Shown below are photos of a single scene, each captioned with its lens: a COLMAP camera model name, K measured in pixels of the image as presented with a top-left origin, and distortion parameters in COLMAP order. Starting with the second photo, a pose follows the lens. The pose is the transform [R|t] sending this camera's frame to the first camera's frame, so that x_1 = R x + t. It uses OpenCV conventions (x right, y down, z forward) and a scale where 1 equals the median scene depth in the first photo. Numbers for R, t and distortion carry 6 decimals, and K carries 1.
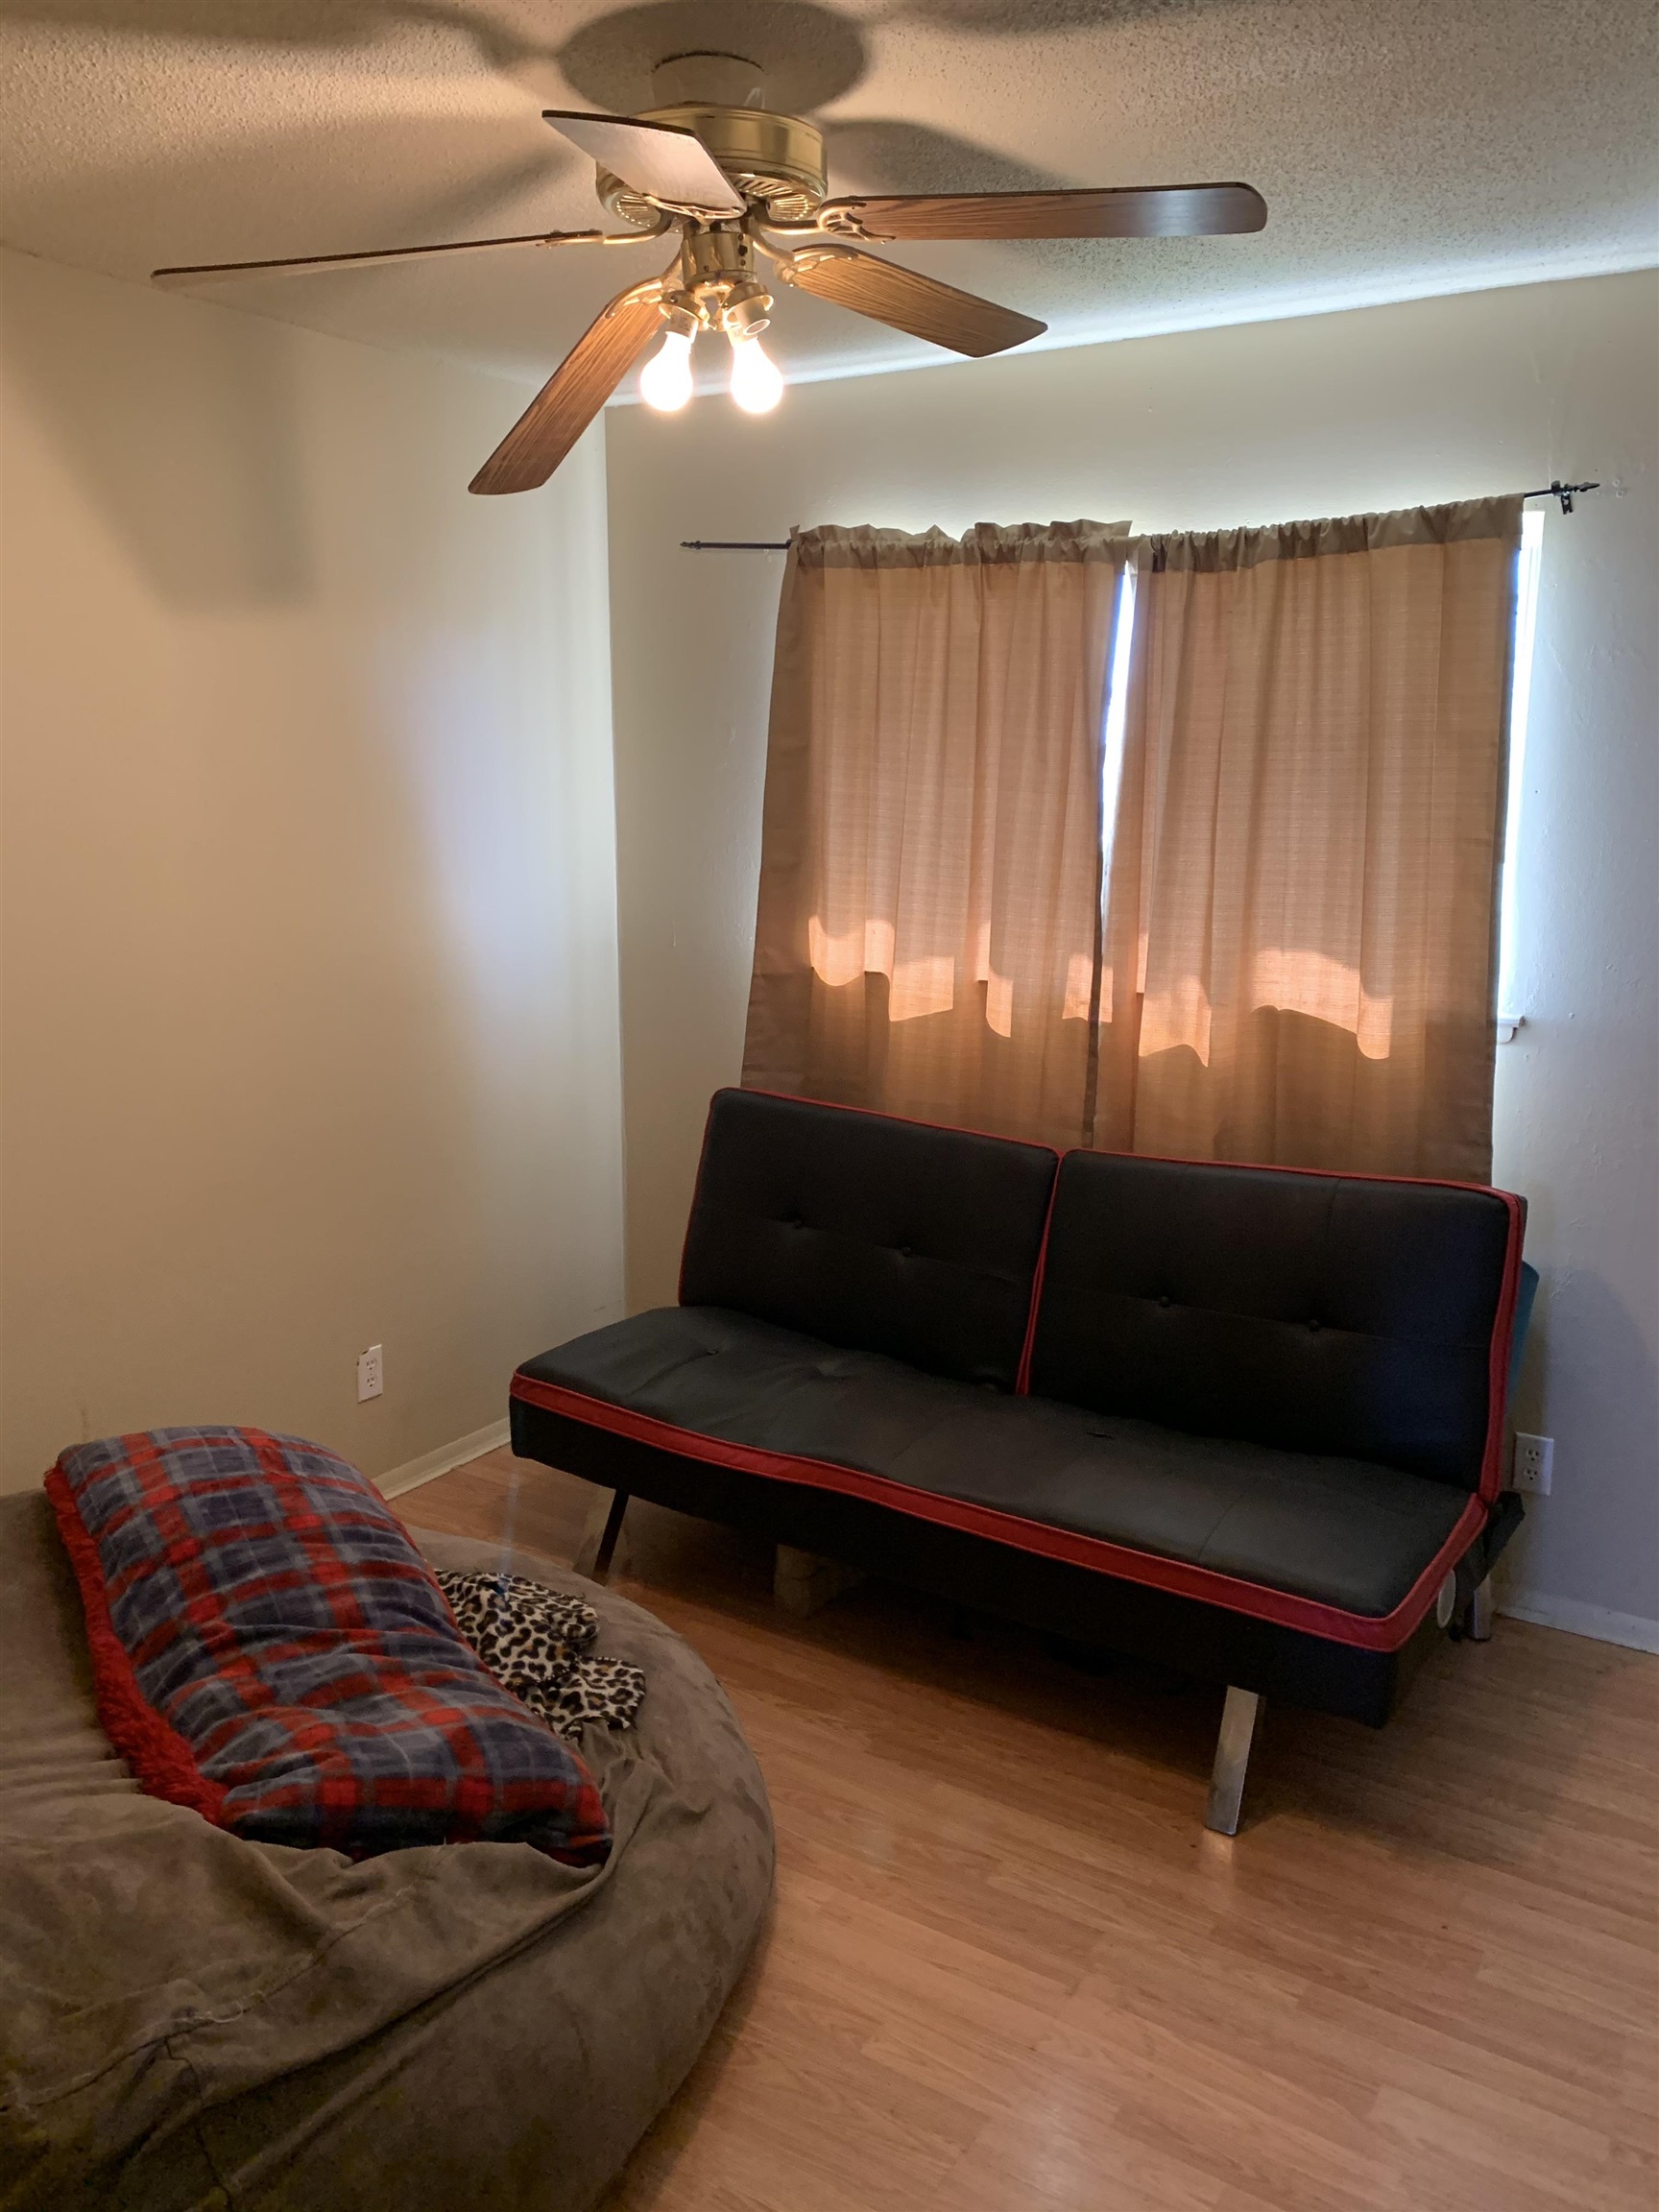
lens RADIAL K [[1719.2, 0, 828.9], [0, 1719.2, 1109.1], [0, 0, 1]] dist [0.013228, 0.000426]
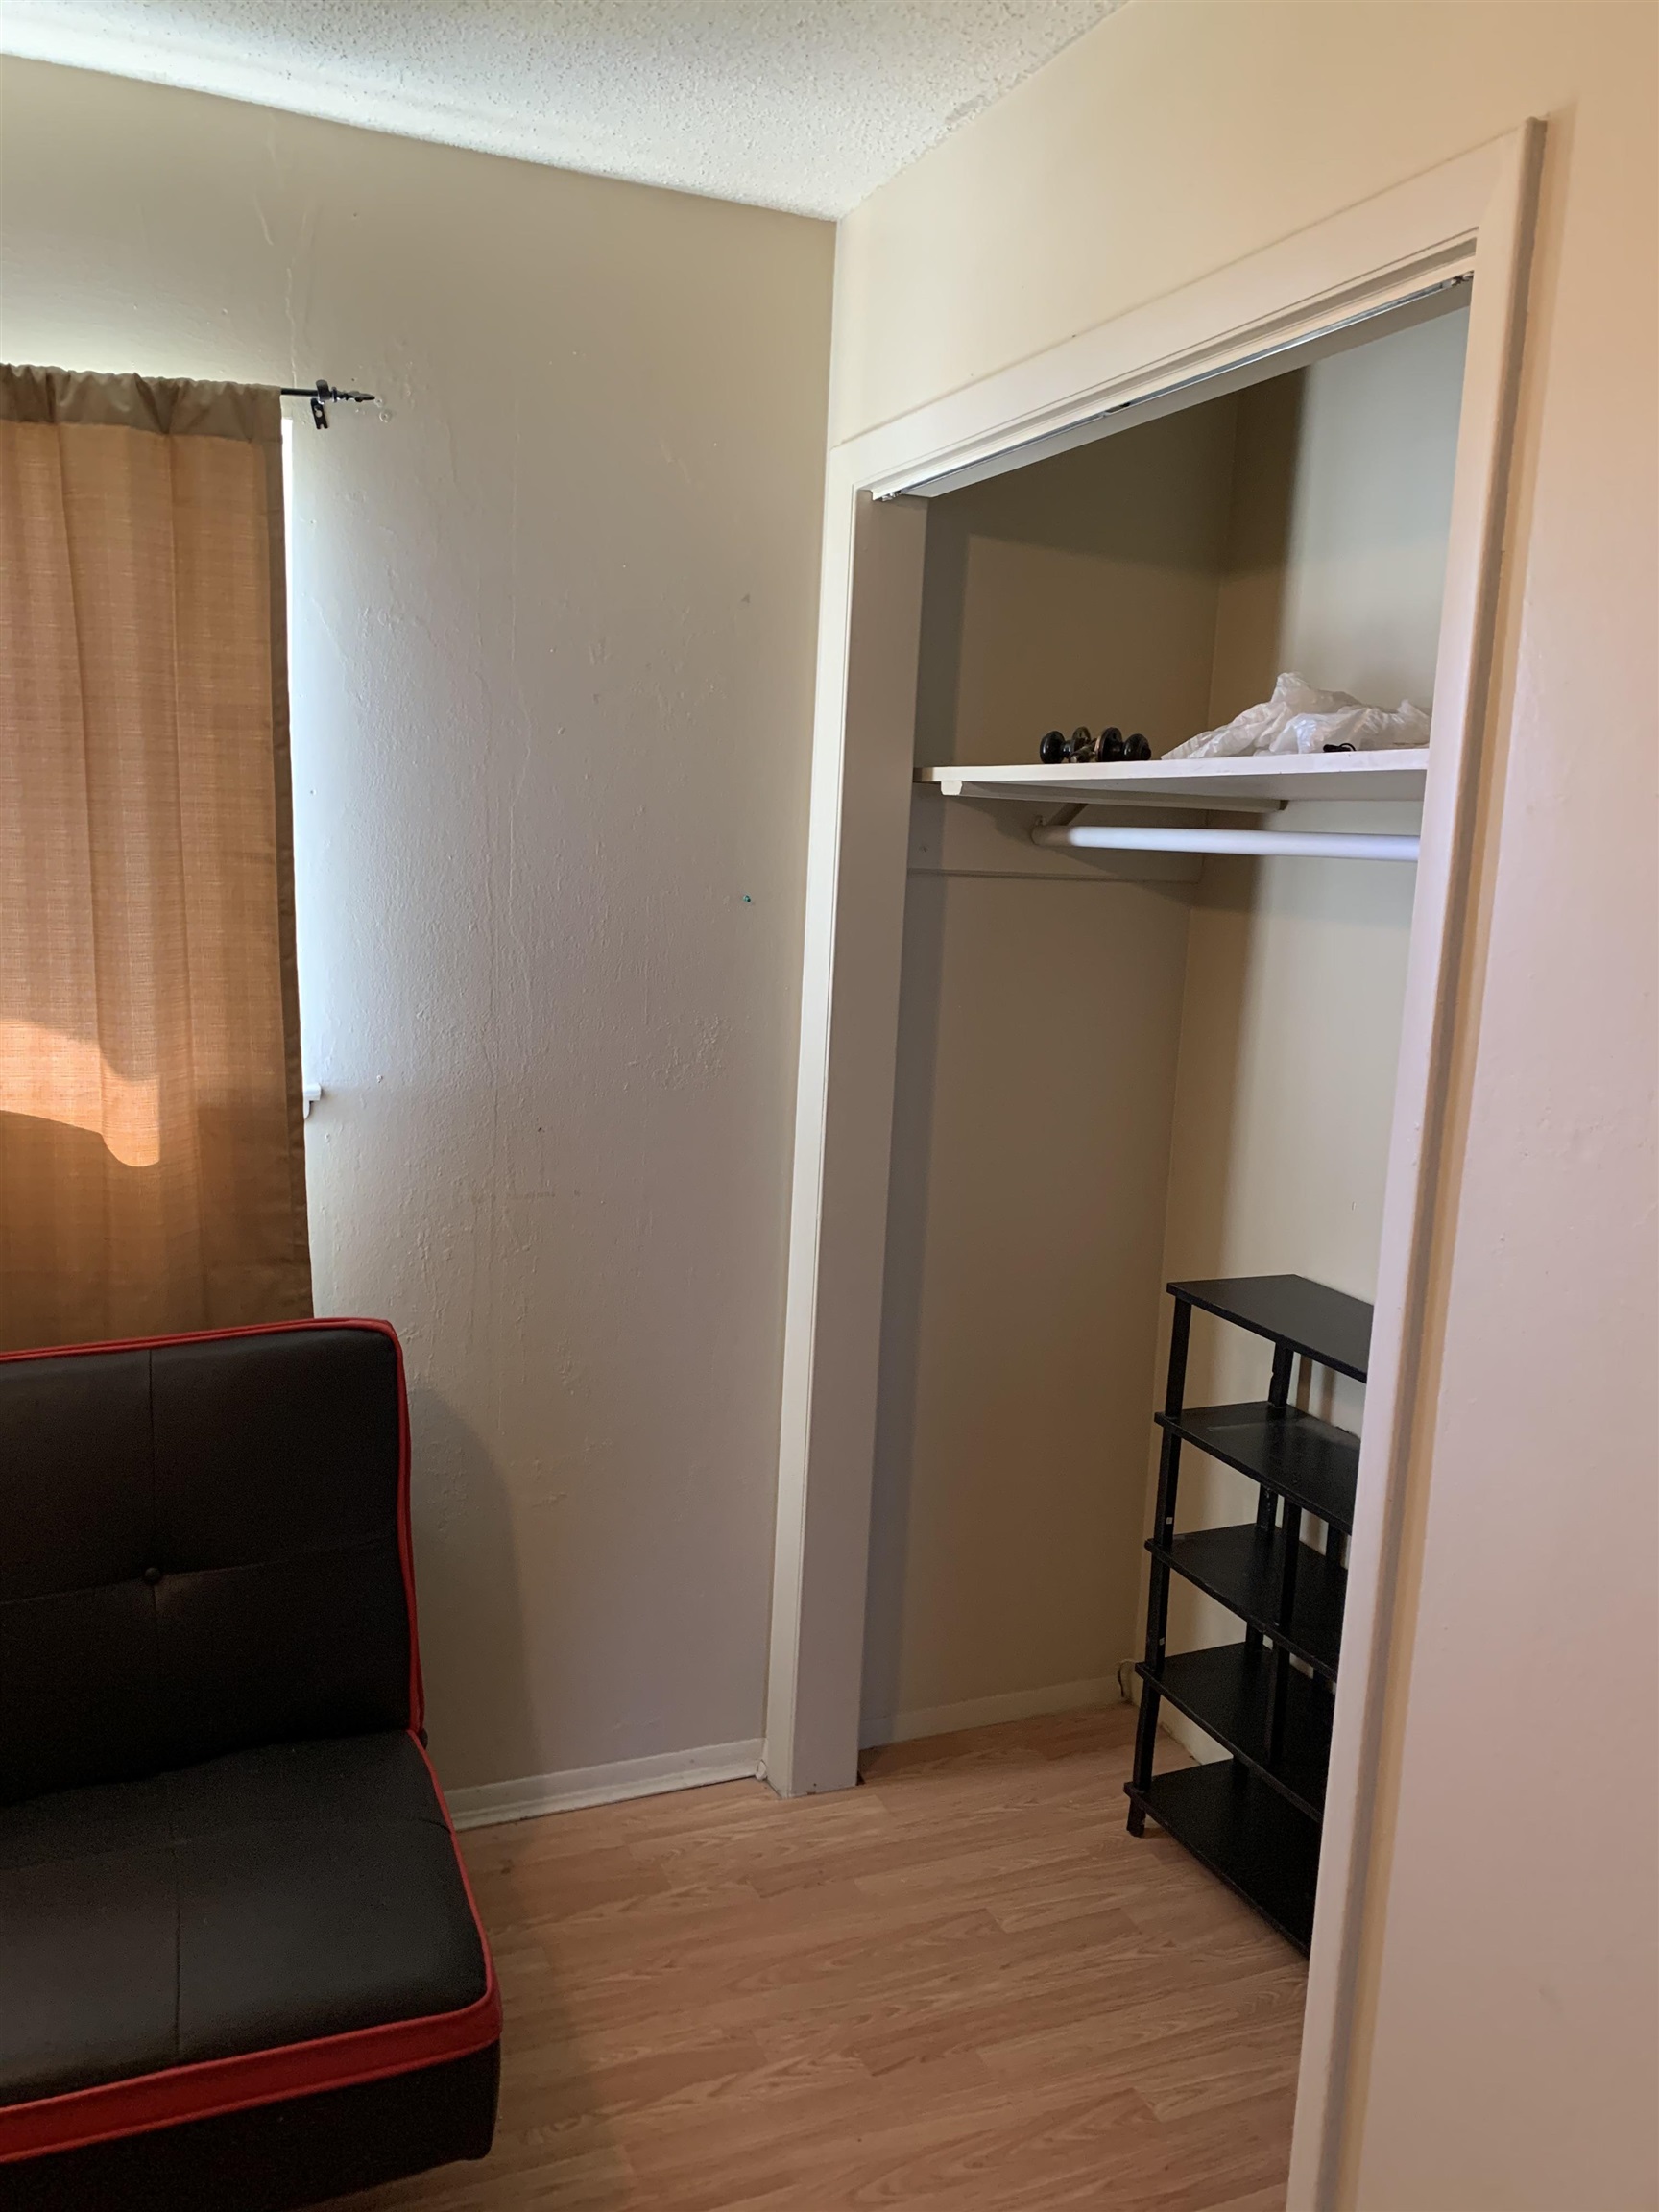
lens RADIAL K [[1719.2, 0, 829.4], [0, 1719.2, 1098.4], [0, 0, 1]] dist [0.013228, 0.000426]
pose [[0.563115, -0.105958, 0.819557, -0.098008], [0.124085, 0.991343, 0.042909, -0.053641], [-0.817009, 0.077532, 0.571388, 0.385166]]
